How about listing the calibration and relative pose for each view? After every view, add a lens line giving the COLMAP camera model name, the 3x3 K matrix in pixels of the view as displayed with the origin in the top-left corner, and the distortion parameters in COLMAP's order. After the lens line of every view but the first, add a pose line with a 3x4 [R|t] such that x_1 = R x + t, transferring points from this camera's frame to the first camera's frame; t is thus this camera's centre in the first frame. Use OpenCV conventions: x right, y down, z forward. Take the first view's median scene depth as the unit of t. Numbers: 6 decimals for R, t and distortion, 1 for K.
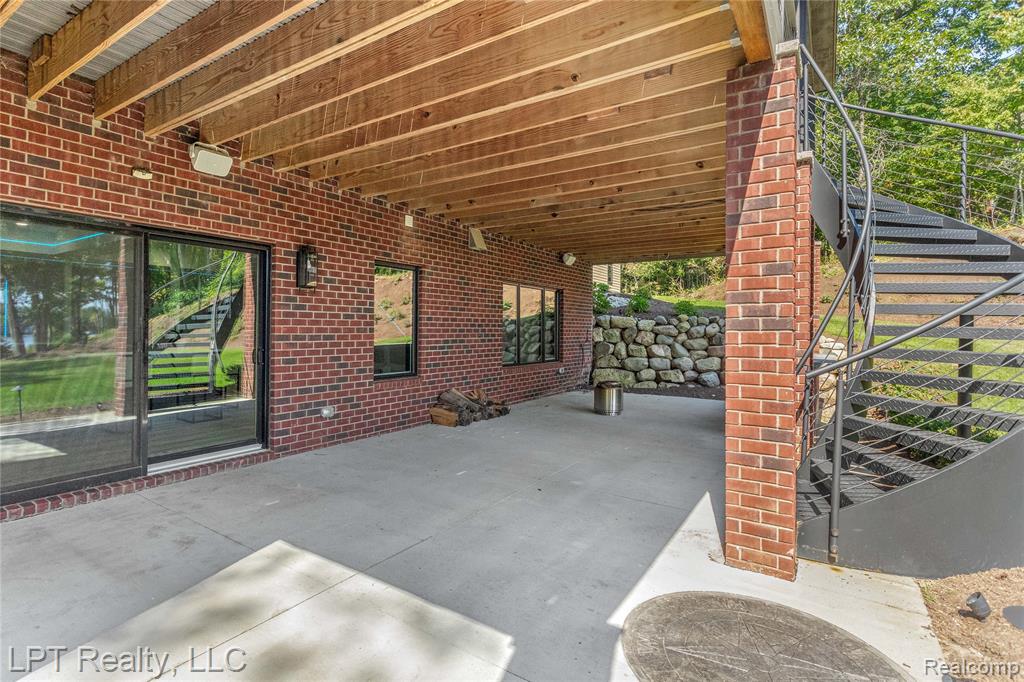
lens RADIAL K [[571.1, 0, 511.7], [0, 571.1, 328.9], [0, 0, 1]] dist [-0.000116, 0.000177]
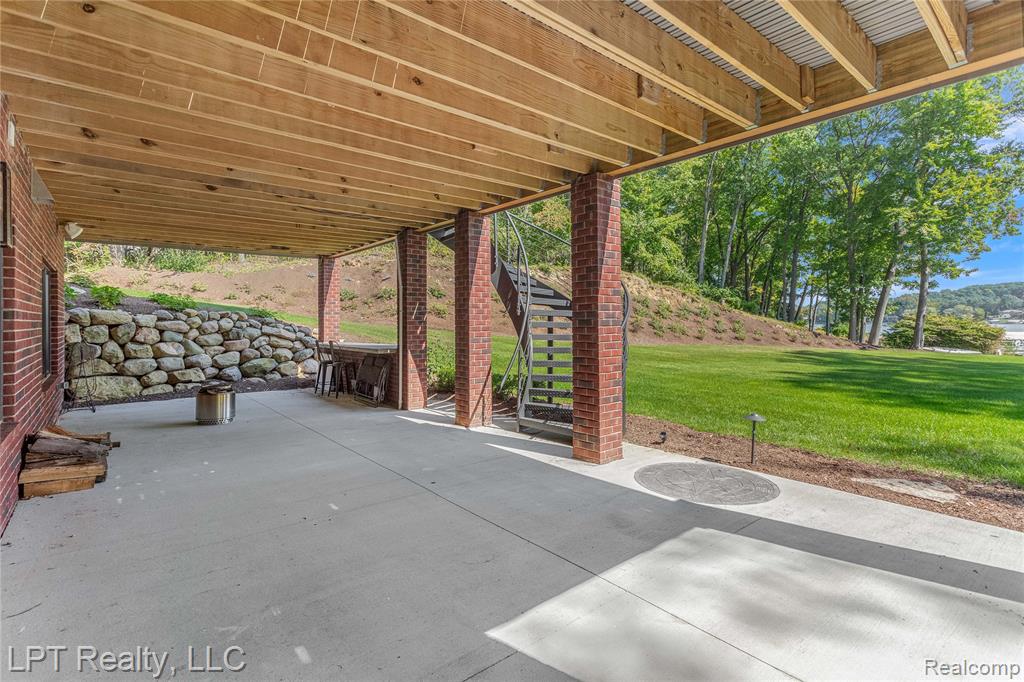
lens RADIAL K [[491.1, 0, 508.7], [0, 491.1, 318.9], [0, 0, 1]] dist [0.002483, 0.000771]
pose [[0.238305, -0.005931, 0.971172, -0.371687], [0.006750, 0.999967, 0.004451, -0.009265], [-0.971167, 0.005495, 0.238337, 0.308579]]
